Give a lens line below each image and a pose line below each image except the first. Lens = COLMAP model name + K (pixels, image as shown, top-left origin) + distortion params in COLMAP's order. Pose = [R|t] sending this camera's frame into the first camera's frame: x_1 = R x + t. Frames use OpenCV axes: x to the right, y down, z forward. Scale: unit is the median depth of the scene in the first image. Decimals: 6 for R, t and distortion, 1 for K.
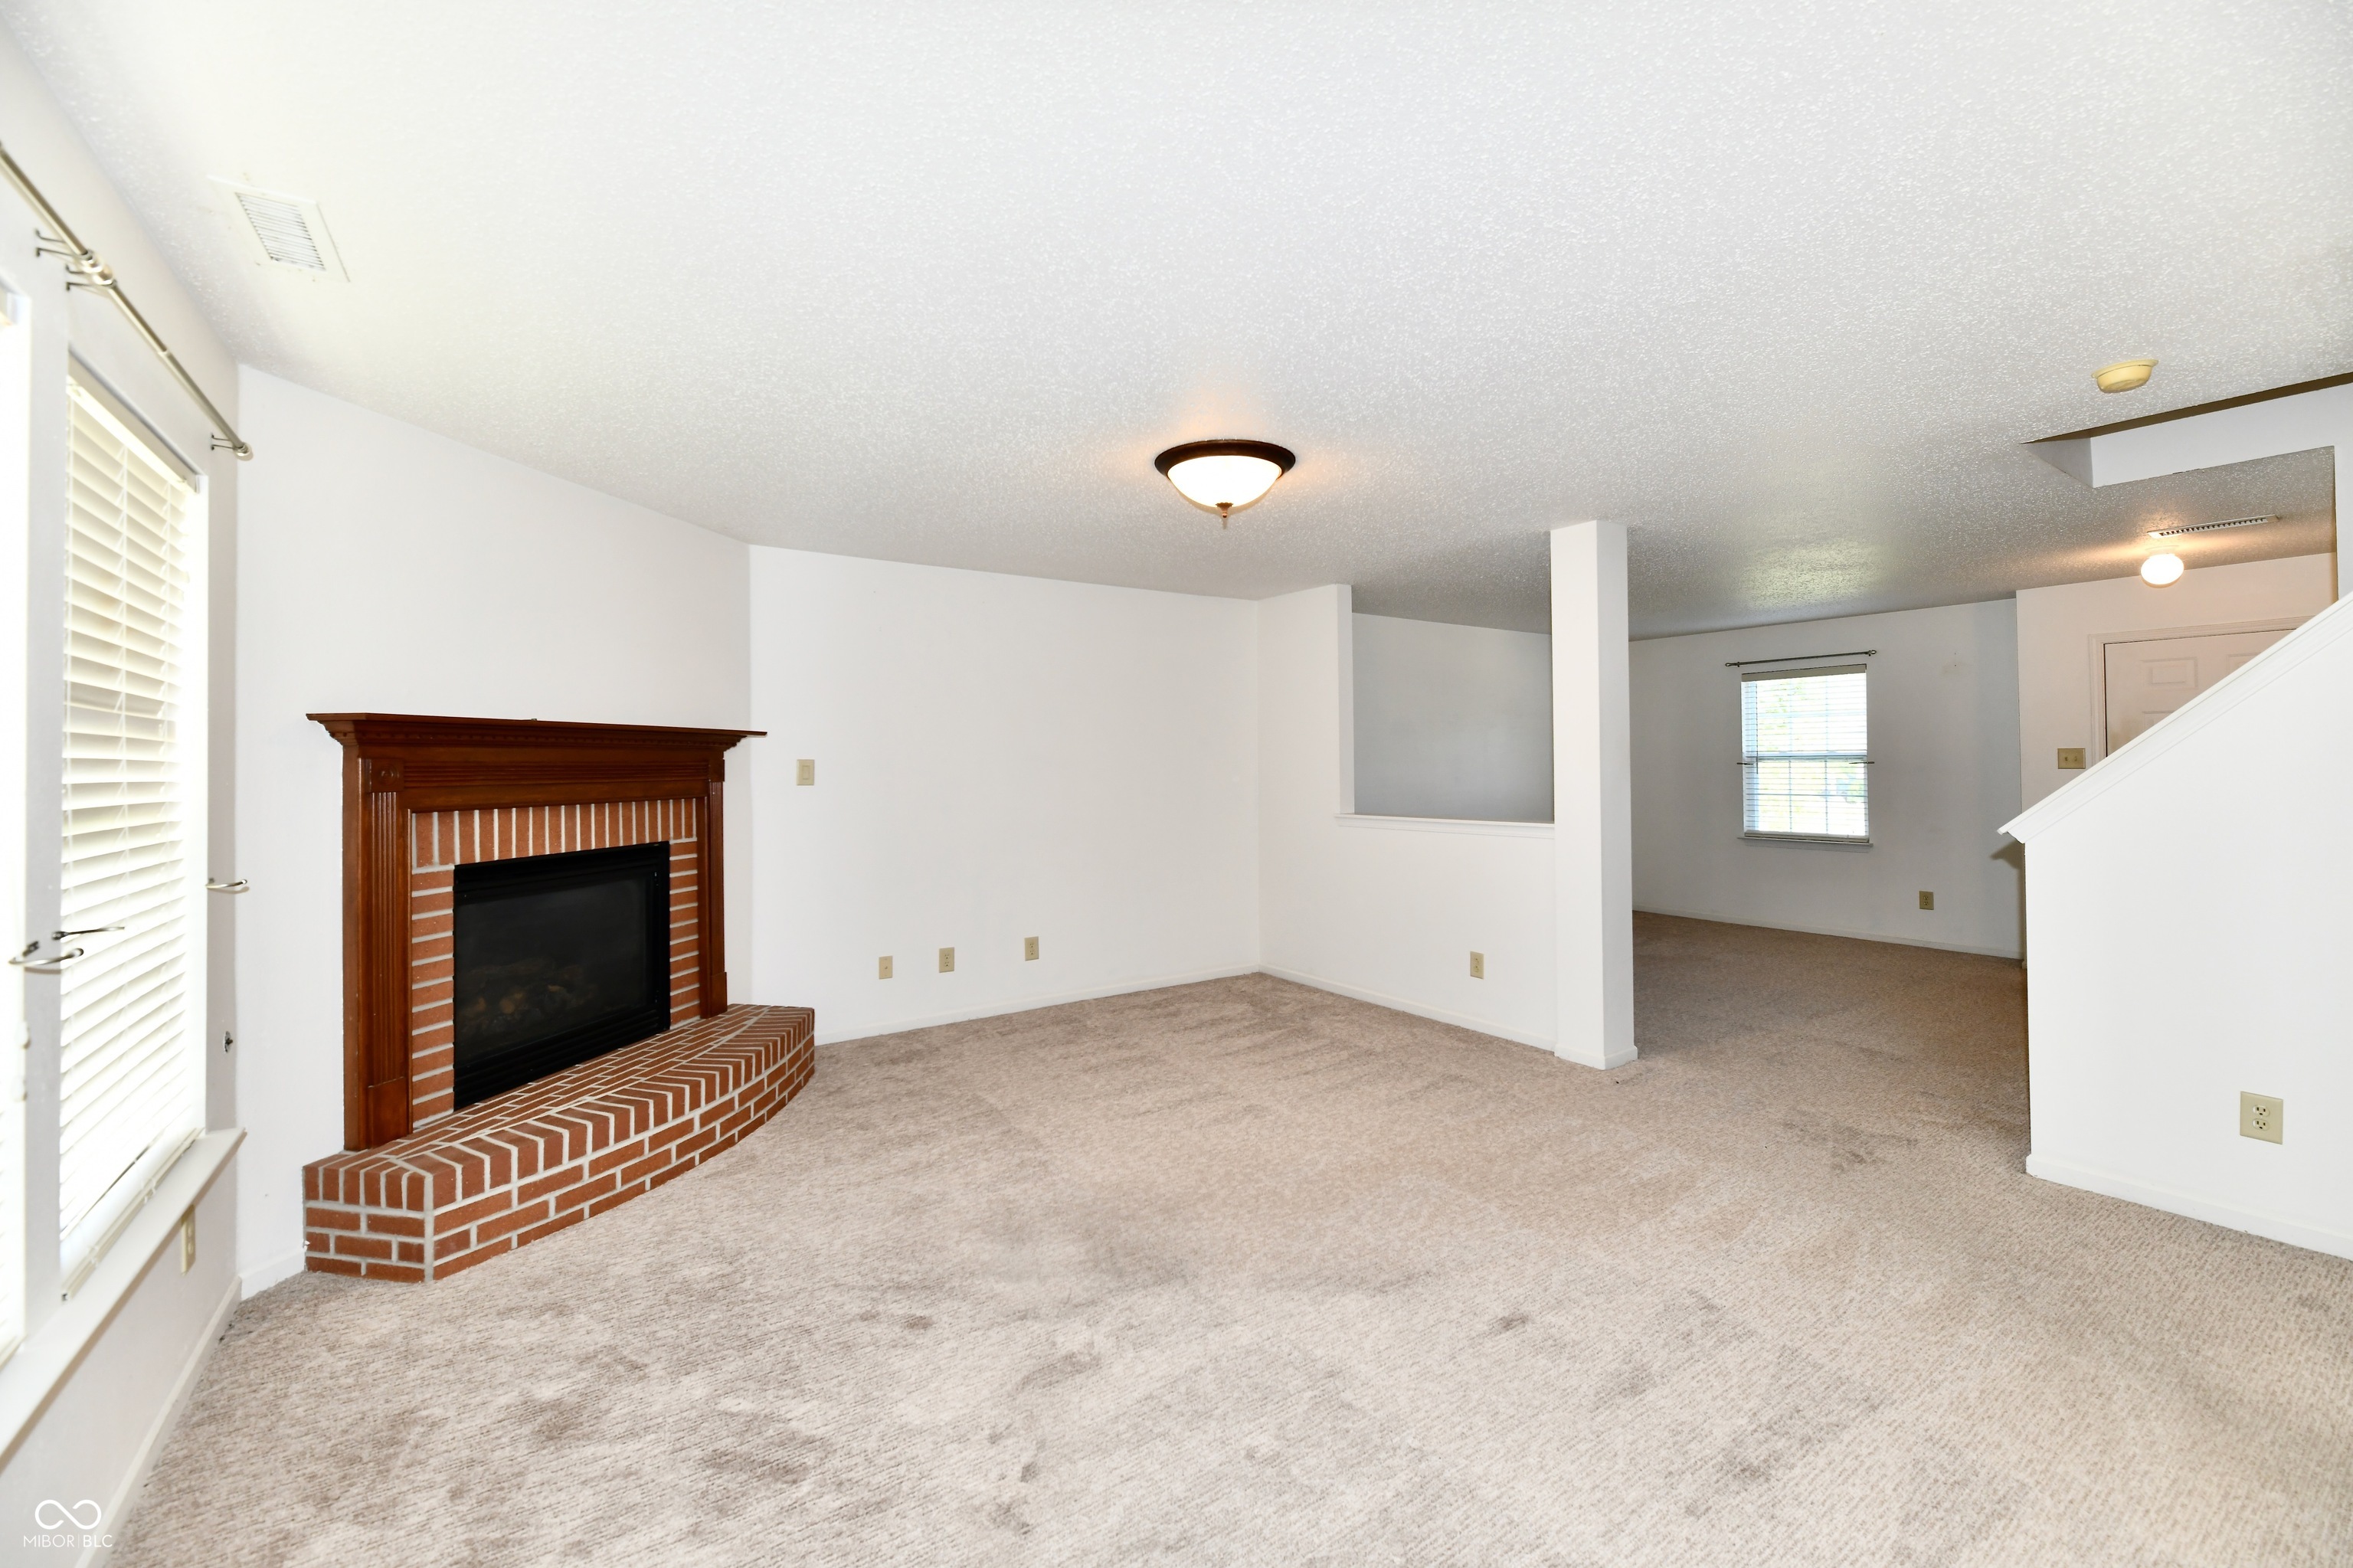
lens RADIAL K [[968.9, 0, 1191.6], [0, 968.9, 750.8], [0, 0, 1]] dist [-0.000457, -0.003061]
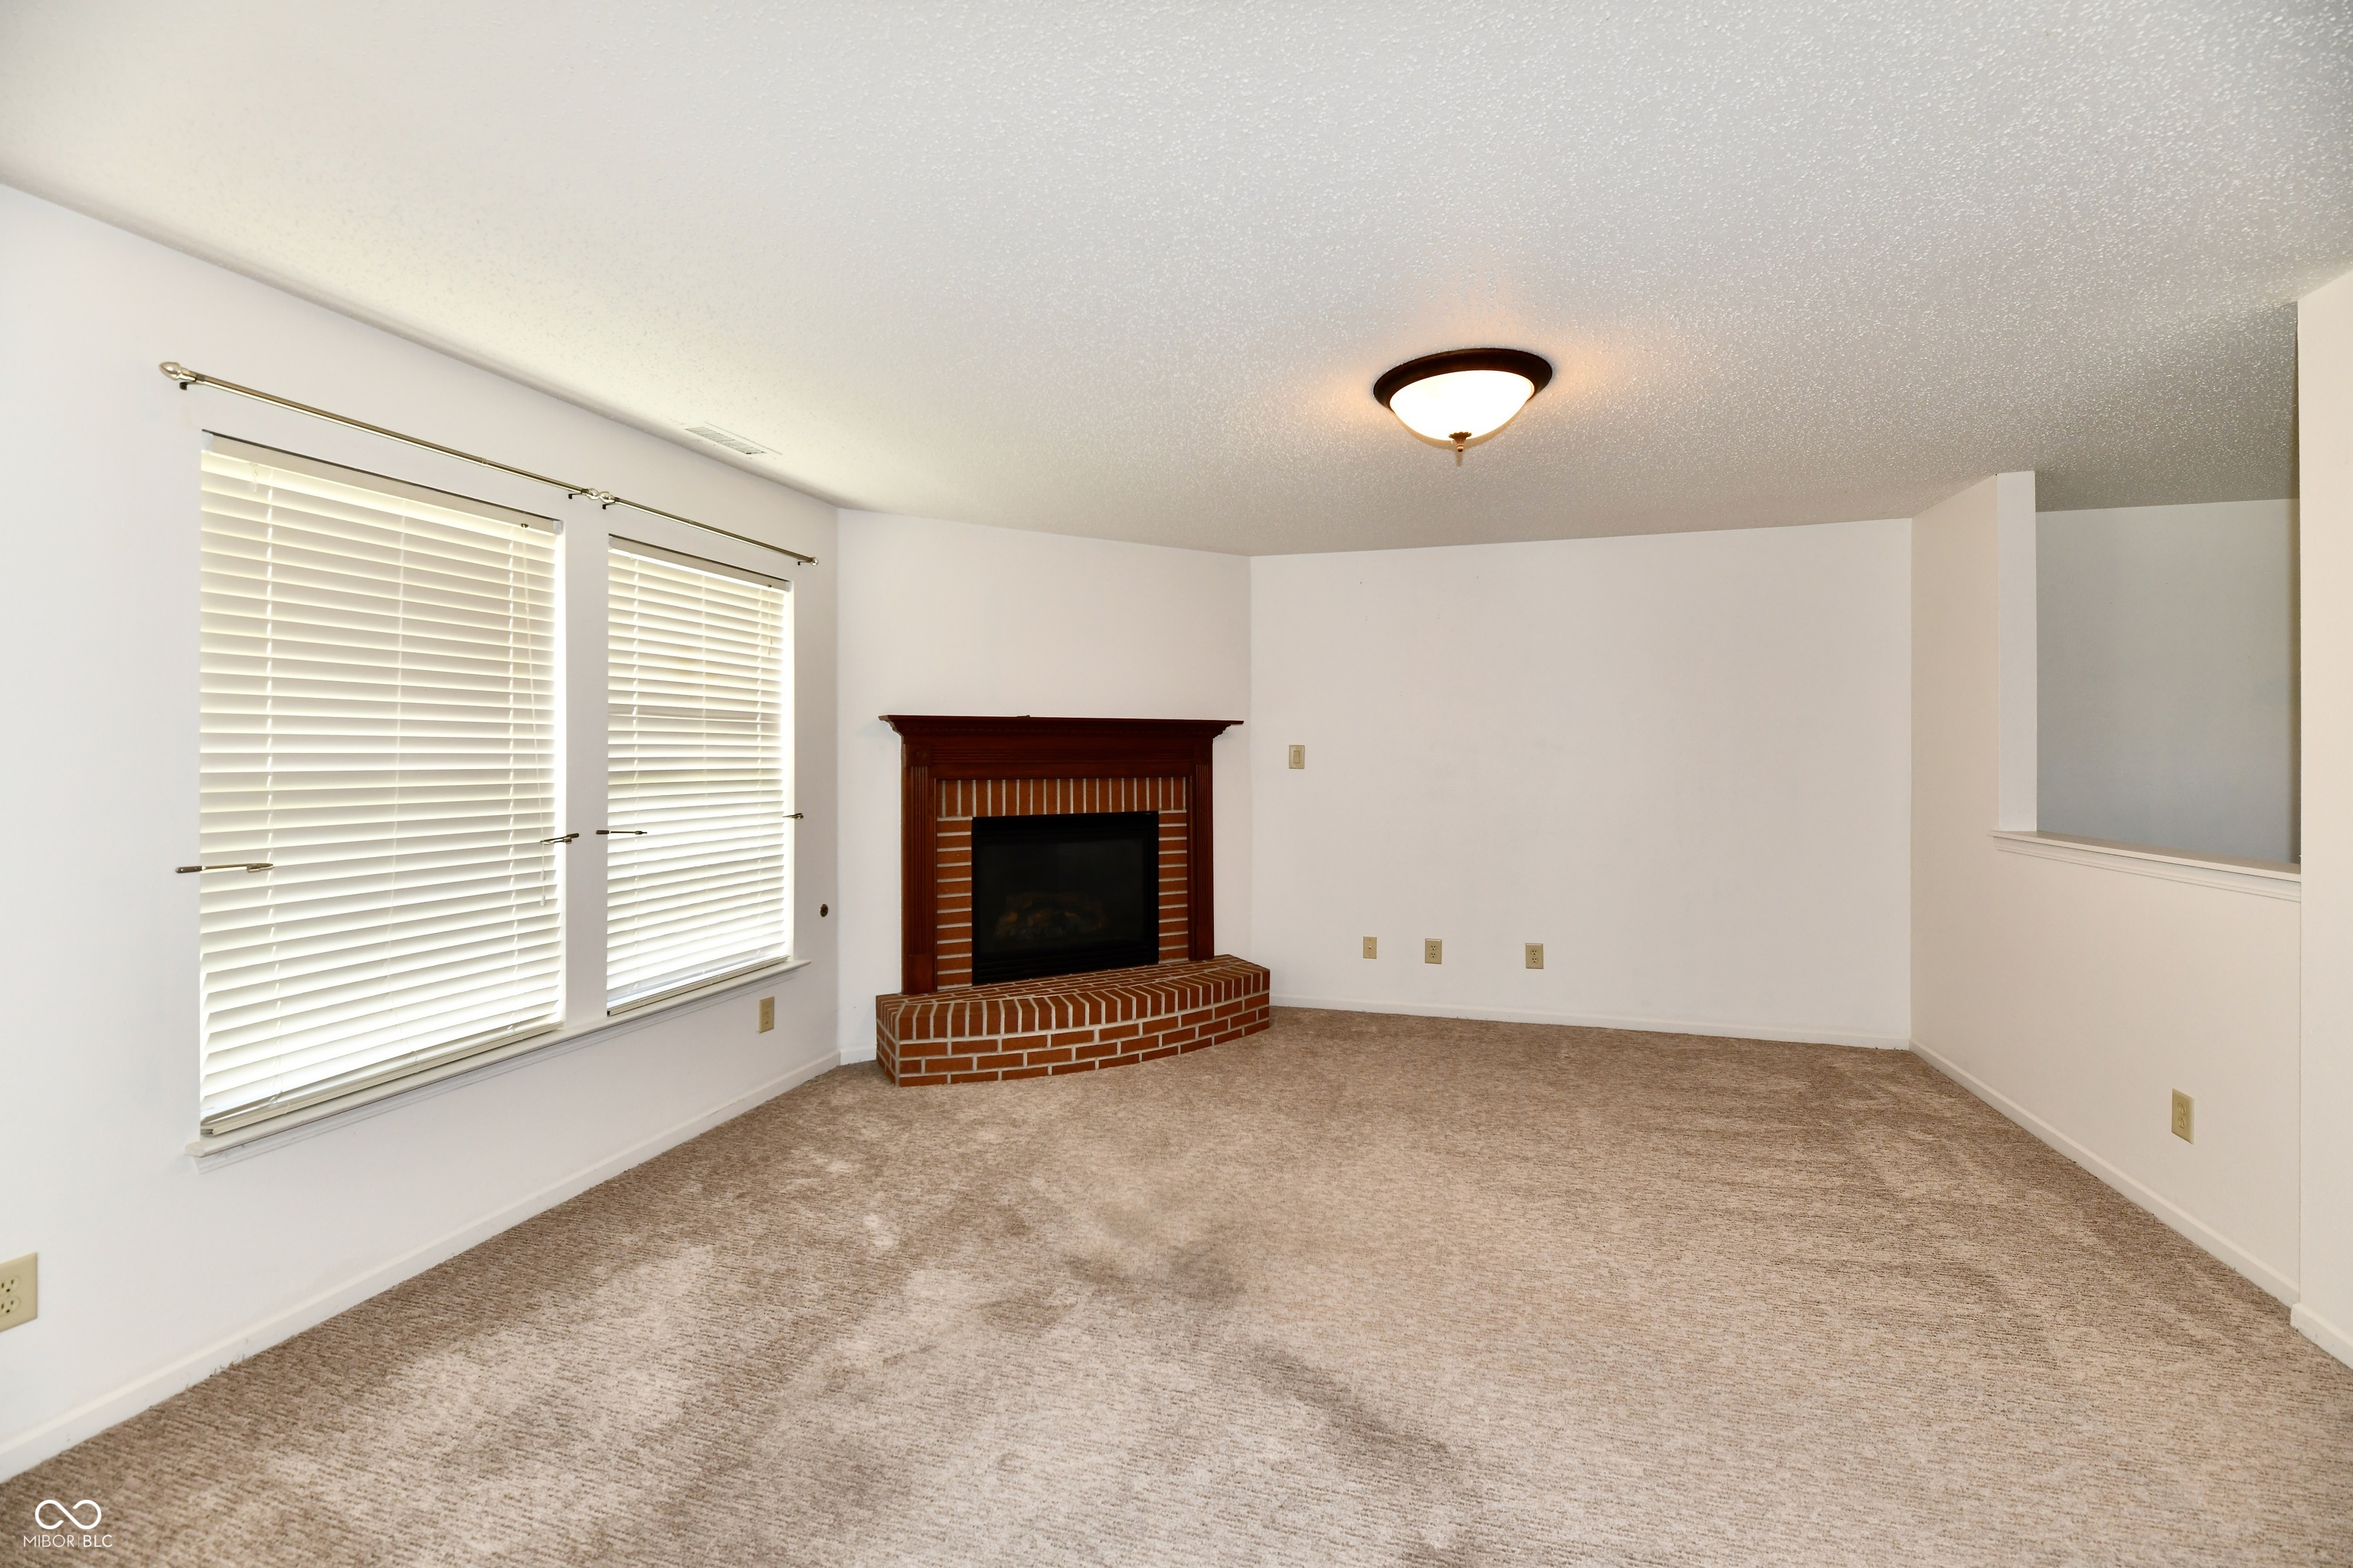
lens RADIAL K [[968.9, 0, 1192.9], [0, 968.9, 750.2], [0, 0, 1]] dist [-0.000457, -0.003061]
pose [[0.632296, 0.006943, -0.774696, 0.445762], [0.005929, 0.999887, 0.013801, -0.001122], [0.774704, -0.013319, 0.632184, 0.256438]]
